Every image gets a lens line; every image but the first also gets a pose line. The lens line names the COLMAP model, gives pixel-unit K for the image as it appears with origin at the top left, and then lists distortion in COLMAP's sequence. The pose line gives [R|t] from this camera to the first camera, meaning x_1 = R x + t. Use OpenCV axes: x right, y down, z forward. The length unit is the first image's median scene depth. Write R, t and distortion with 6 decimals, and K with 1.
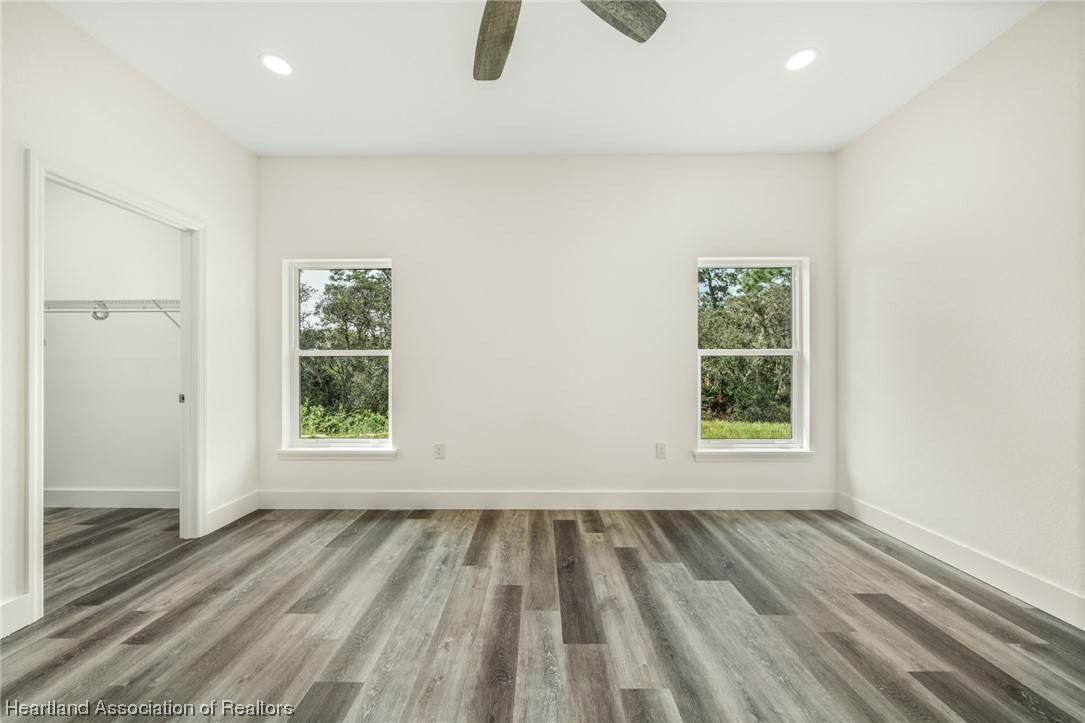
lens RADIAL K [[375.5, 0, 543.3], [0, 375.5, 360.6], [0, 0, 1]] dist [-0.004961, -0.000096]
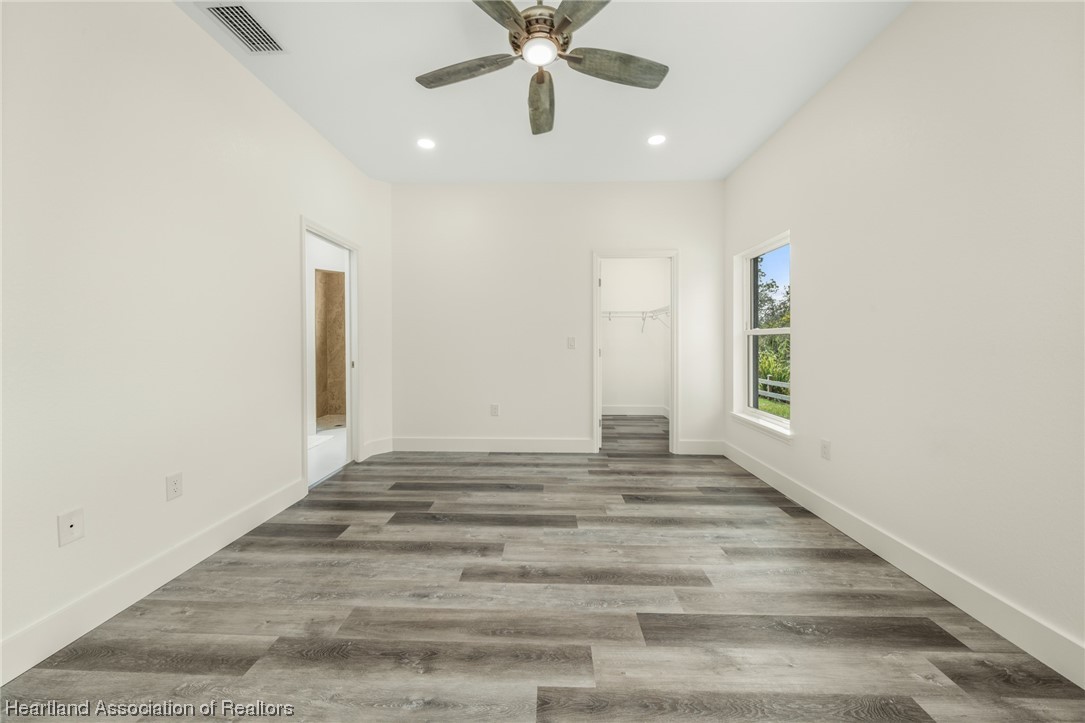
lens RADIAL K [[387.6, 0, 530.4], [0, 387.6, 344.0], [0, 0, 1]] dist [-0.004813, -0.000018]
pose [[-0.054566, 0.006727, -0.998488, 0.759561], [0.010151, 0.999929, 0.006182, -0.000159], [0.998459, -0.009798, -0.054630, 0.516069]]
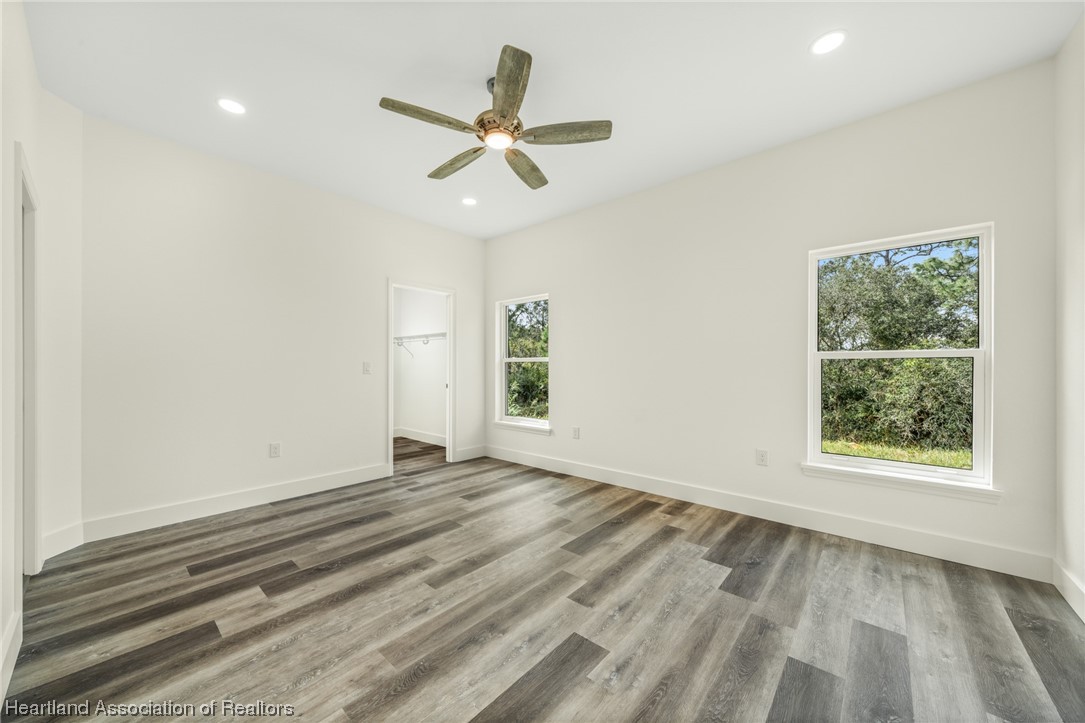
lens RADIAL K [[405.0, 0, 538.0], [0, 405.0, 361.2], [0, 0, 1]] dist [-0.002186, -0.000310]
pose [[0.747877, -0.007678, -0.663793, 0.742360], [0.004566, 0.999969, -0.006422, -0.006057], [0.663822, 0.001772, 0.747888, -0.215461]]
